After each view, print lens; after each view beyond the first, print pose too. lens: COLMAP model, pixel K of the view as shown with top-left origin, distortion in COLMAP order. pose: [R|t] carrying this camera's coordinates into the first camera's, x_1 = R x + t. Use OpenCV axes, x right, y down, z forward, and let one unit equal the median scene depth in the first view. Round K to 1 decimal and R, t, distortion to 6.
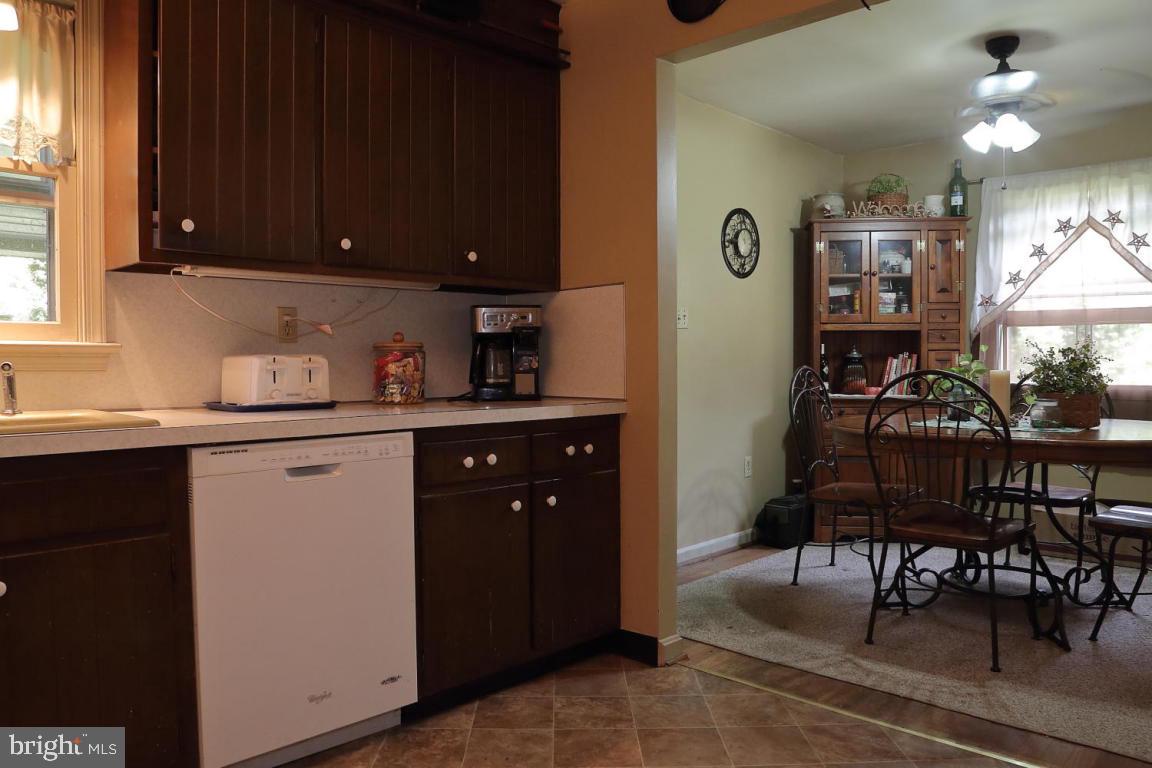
lens RADIAL K [[843.4, 0, 581.6], [0, 843.4, 389.2], [0, 0, 1]] dist [-0.117618, 0.076681]
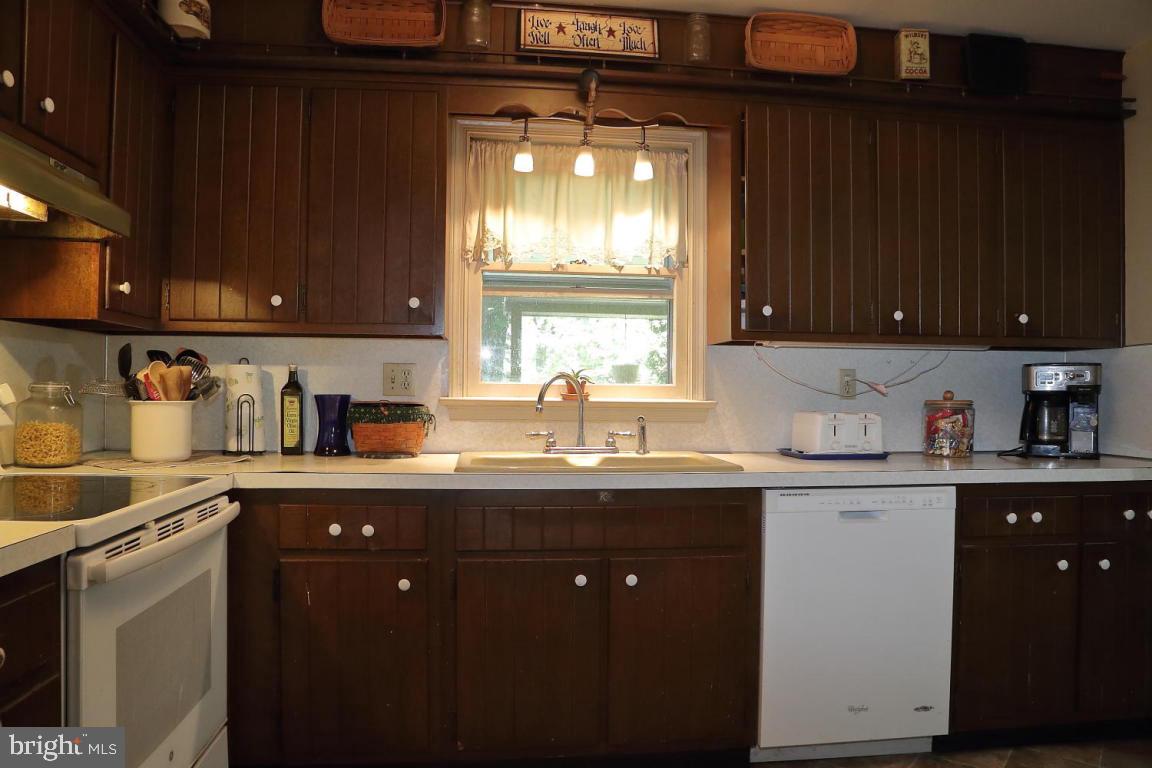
lens RADIAL K [[794.3, 0, 576.0], [0, 794.3, 384.0], [0, 0, 1]] dist [-0.112235, 0.060155]
pose [[0.771907, 0.004468, -0.635720, 0.057544], [-0.032278, 0.998961, -0.032171, -0.033406], [0.634916, 0.045353, 0.771249, -0.102770]]
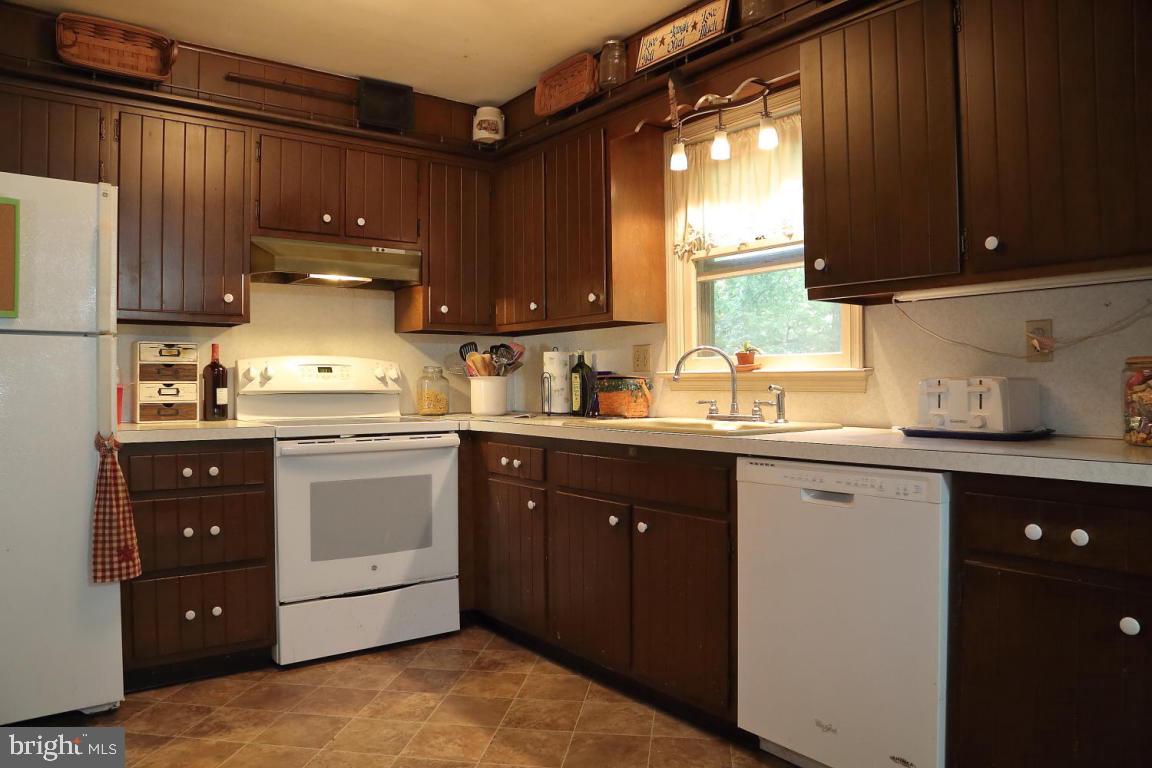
lens RADIAL K [[794.3, 0, 576.0], [0, 794.3, 384.0], [0, 0, 1]] dist [-0.112235, 0.060155]
pose [[-0.165817, 0.003066, -0.986152, 0.555103], [-0.026877, 0.999610, 0.007627, -0.029519], [0.985790, 0.027769, -0.165670, 0.737890]]
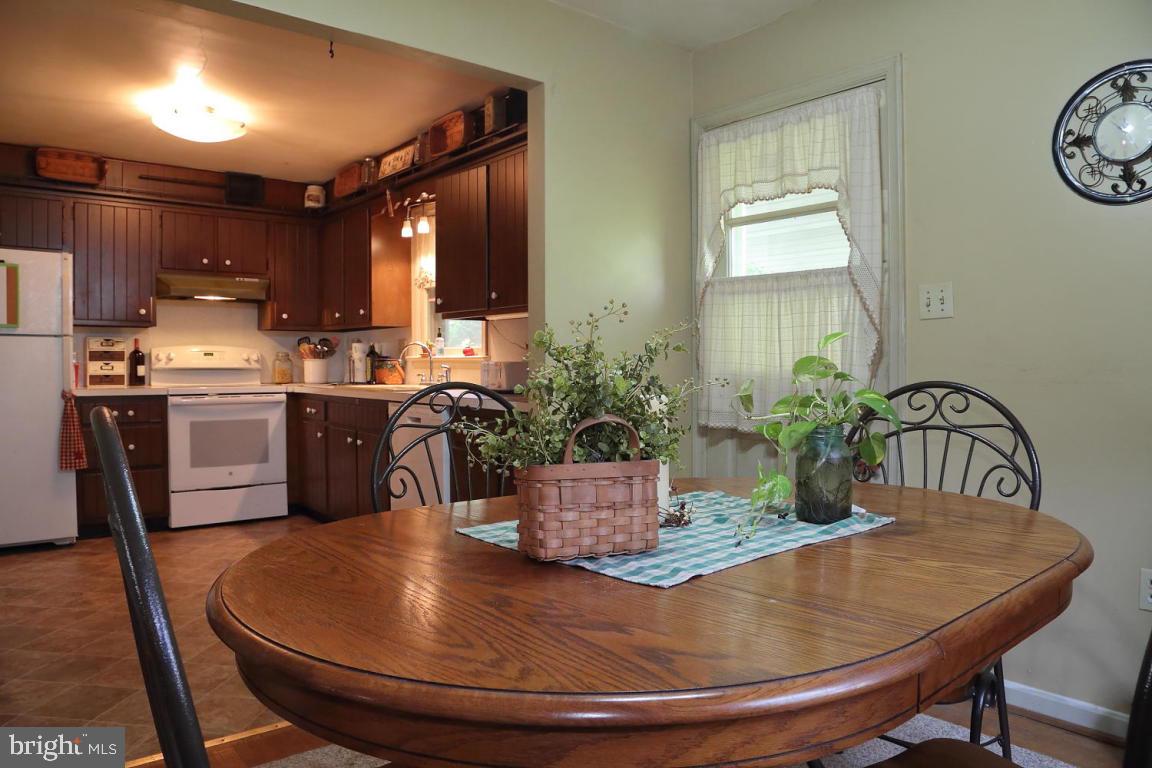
lens RADIAL K [[794.3, 0, 576.0], [0, 794.3, 384.0], [0, 0, 1]] dist [-0.112235, 0.060155]
pose [[-0.137614, 0.027607, -0.990101, 1.316858], [-0.033503, 0.998910, 0.032509, -0.055869], [0.989919, 0.037645, -0.136539, 1.427008]]
